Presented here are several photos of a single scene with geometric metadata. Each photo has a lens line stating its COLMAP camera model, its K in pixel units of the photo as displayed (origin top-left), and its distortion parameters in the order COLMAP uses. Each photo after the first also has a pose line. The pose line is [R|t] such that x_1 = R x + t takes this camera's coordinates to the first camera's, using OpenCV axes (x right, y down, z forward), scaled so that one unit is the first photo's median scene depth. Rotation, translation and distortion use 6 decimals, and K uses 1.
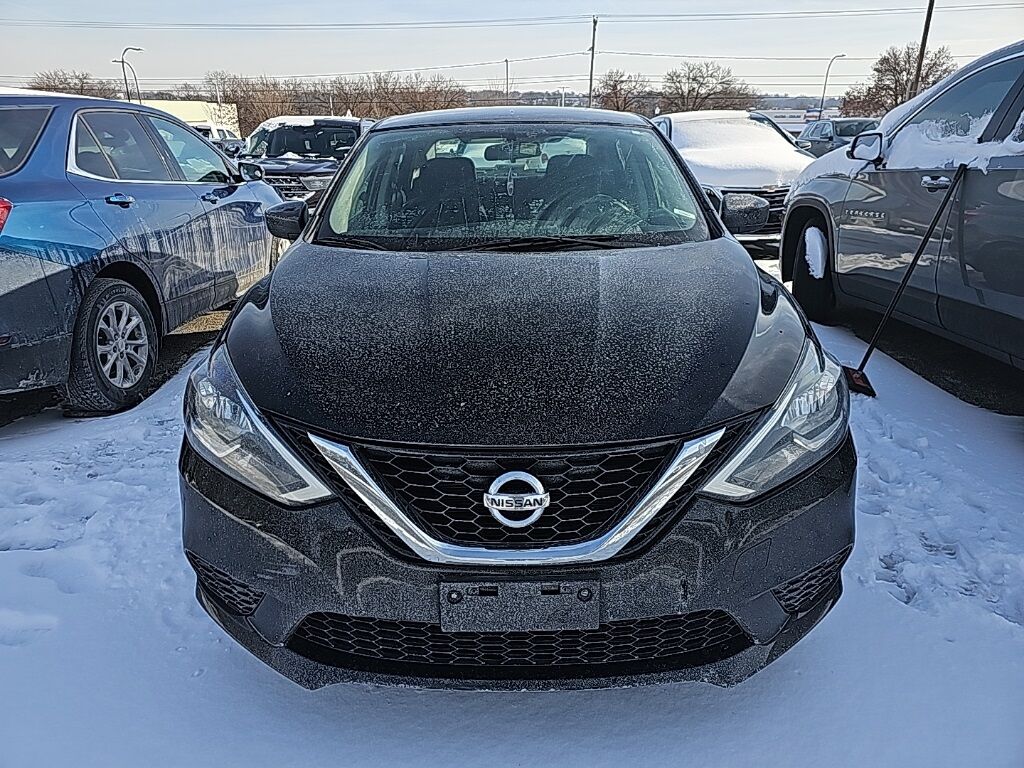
lens RADIAL K [[672.7, 0, 513.8], [0, 672.7, 386.5], [0, 0, 1]] dist [0.035276, -0.017213]
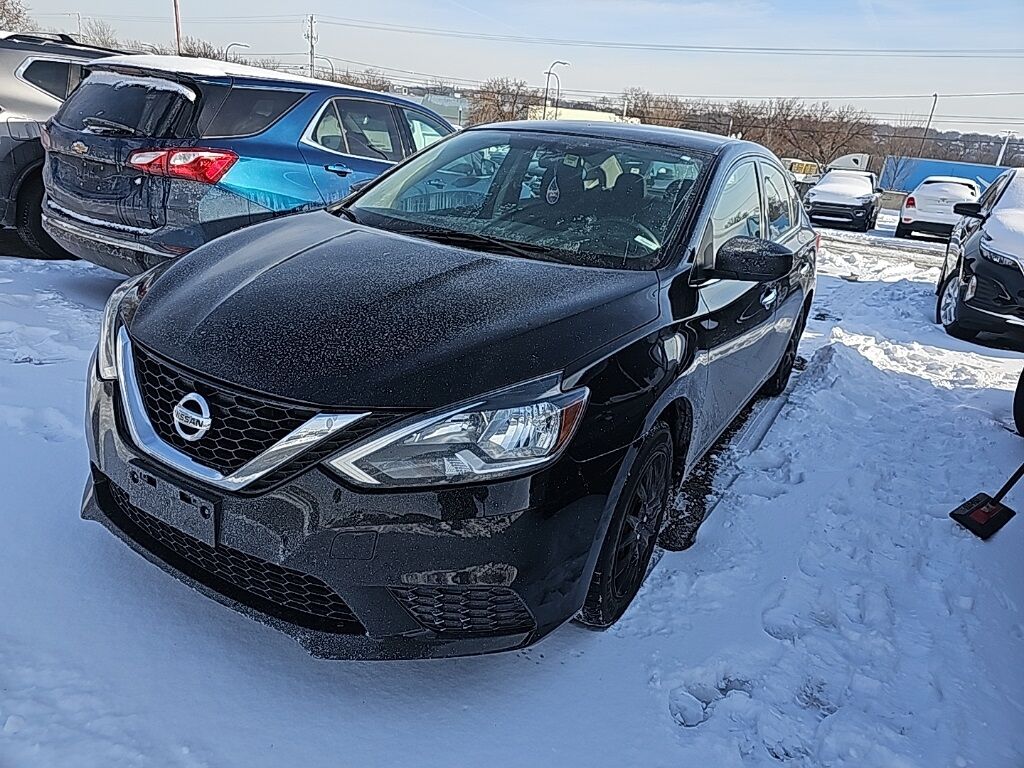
lens RADIAL K [[672.7, 0, 515.0], [0, 672.7, 381.5], [0, 0, 1]] dist [0.035276, -0.017213]
pose [[0.856776, 0.265019, -0.442380, 0.951596], [-0.279158, 0.959635, 0.034237, -0.086279], [0.433597, 0.094161, 0.896174, 0.163433]]
